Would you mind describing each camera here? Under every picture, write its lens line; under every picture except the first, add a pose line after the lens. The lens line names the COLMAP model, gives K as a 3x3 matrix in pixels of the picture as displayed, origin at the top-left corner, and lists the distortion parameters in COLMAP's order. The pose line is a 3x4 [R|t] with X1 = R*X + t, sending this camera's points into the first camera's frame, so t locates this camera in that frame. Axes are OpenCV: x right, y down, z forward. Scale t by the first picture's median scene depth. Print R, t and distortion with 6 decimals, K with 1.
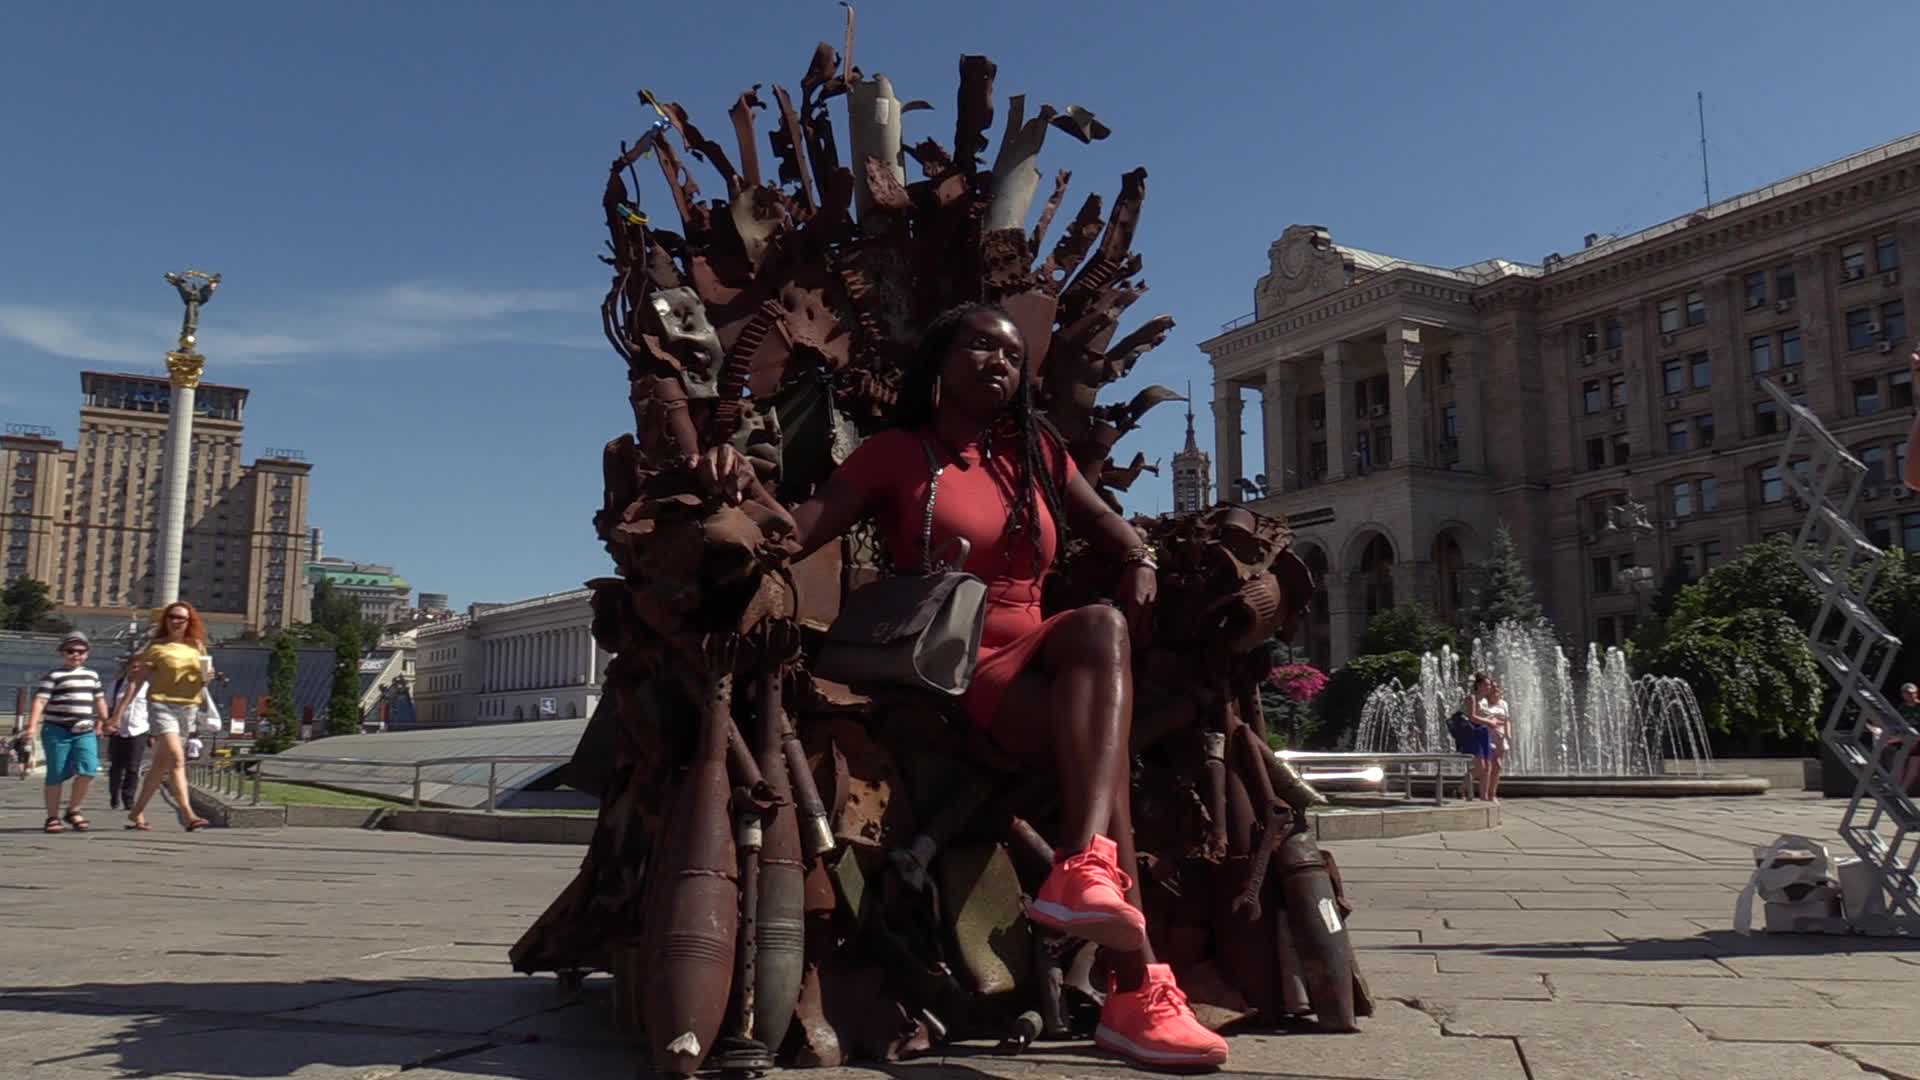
lens RADIAL K [[1509.2, 0, 964.2], [0, 1509.2, 542.2], [0, 0, 1]] dist [-0.070031, 0.018390]
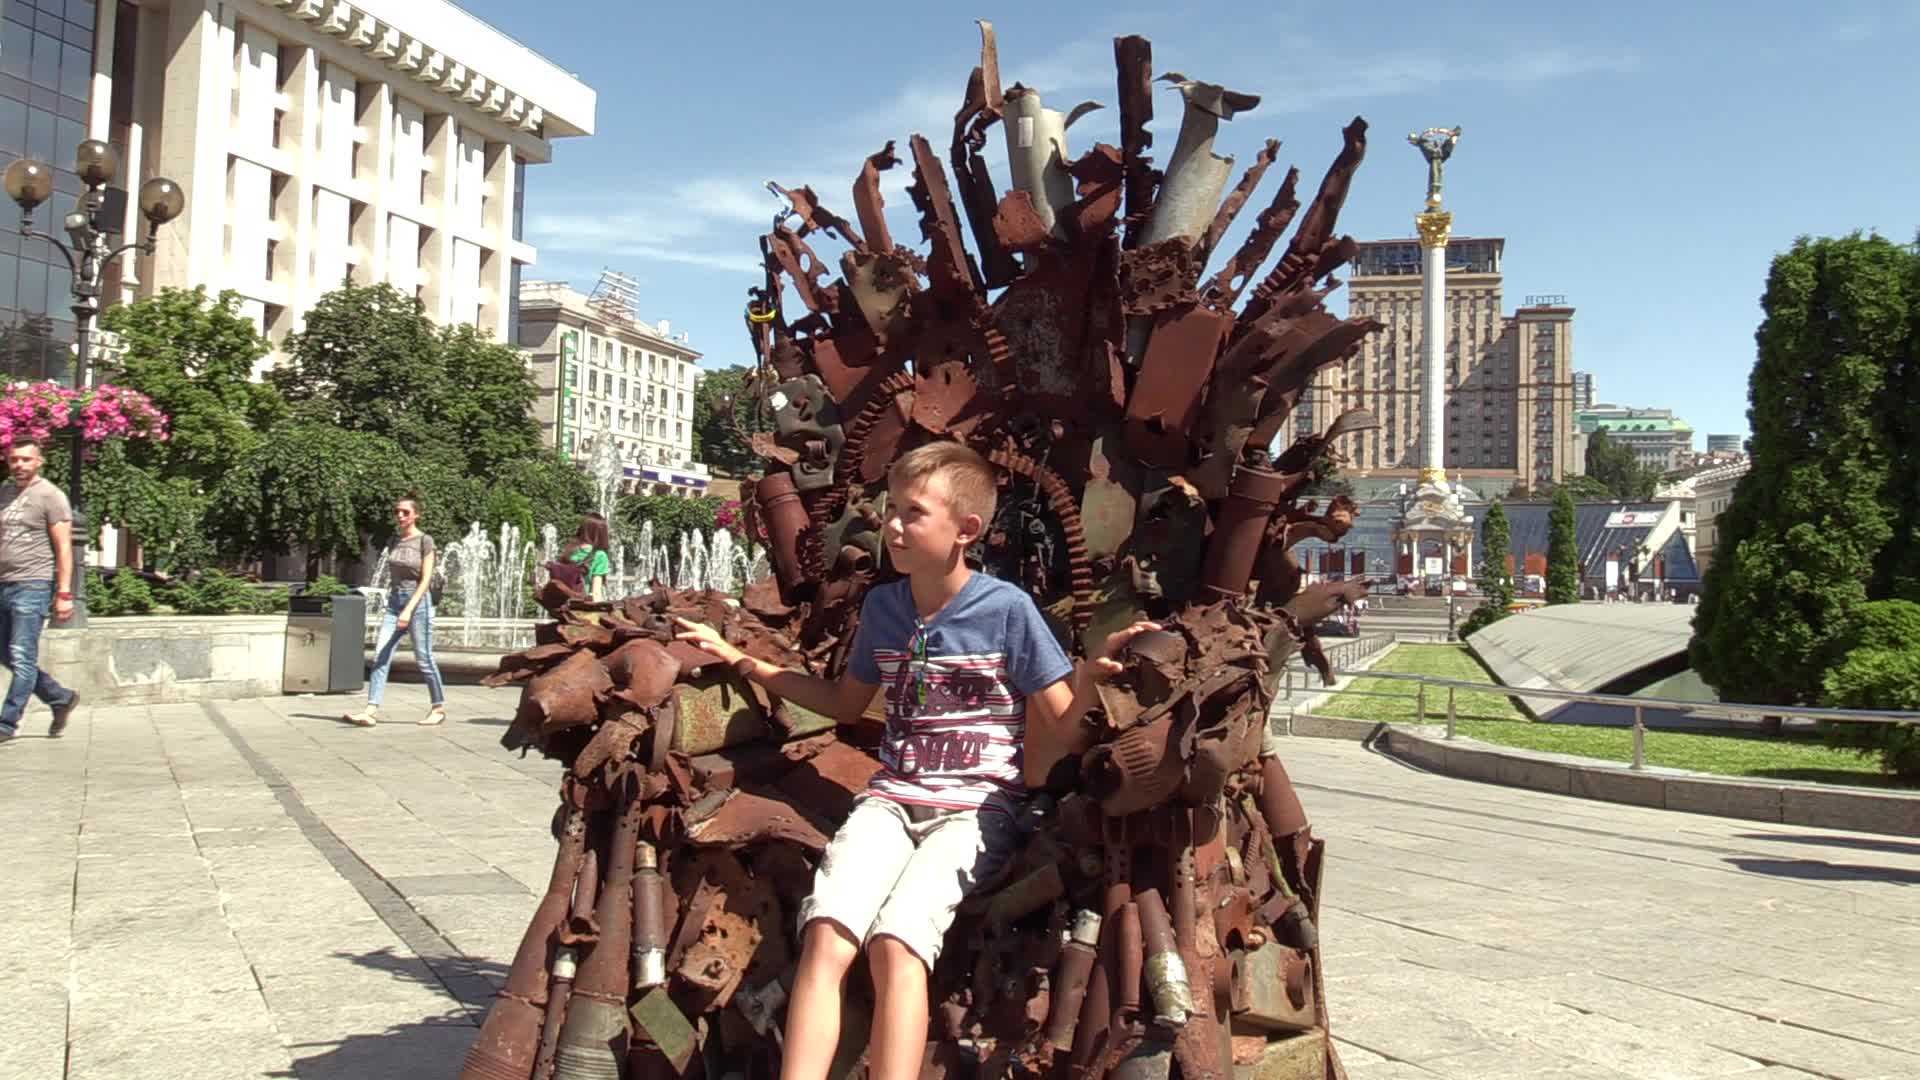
lens RADIAL K [[1599.9, 0, 955.1], [0, 1599.9, 537.7], [0, 0, 1]] dist [-0.059493, 0.019300]
pose [[0.699638, -0.013151, -0.714377, 0.582179], [0.081361, 0.994793, 0.061370, -0.107098], [0.709850, -0.101059, 0.697065, 0.278516]]
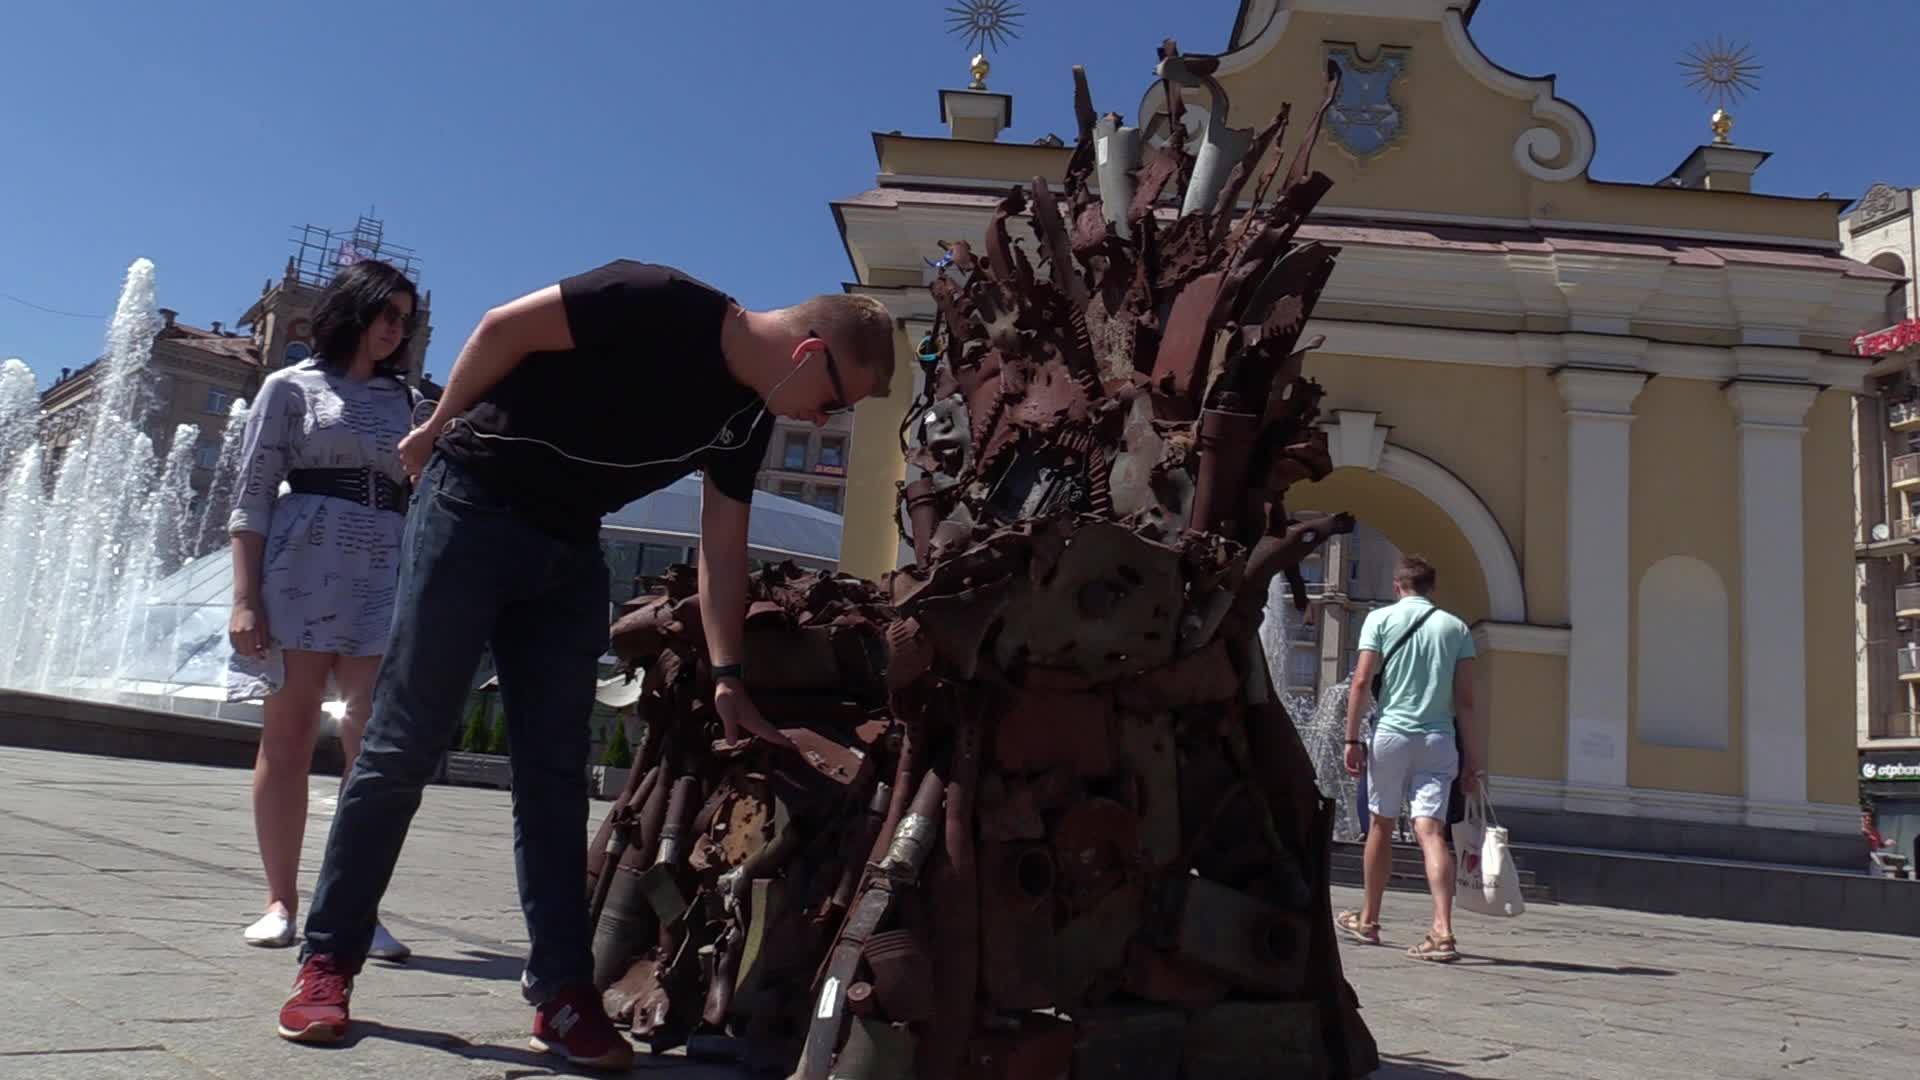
lens RADIAL K [[1509.2, 0, 957.5], [0, 1509.2, 535.9], [0, 0, 1]] dist [-0.070031, 0.018390]
pose [[0.202836, -0.148676, -0.967860, 0.825792], [0.085512, 0.987320, -0.133744, 0.082950], [0.975472, -0.055635, 0.212978, 0.672514]]
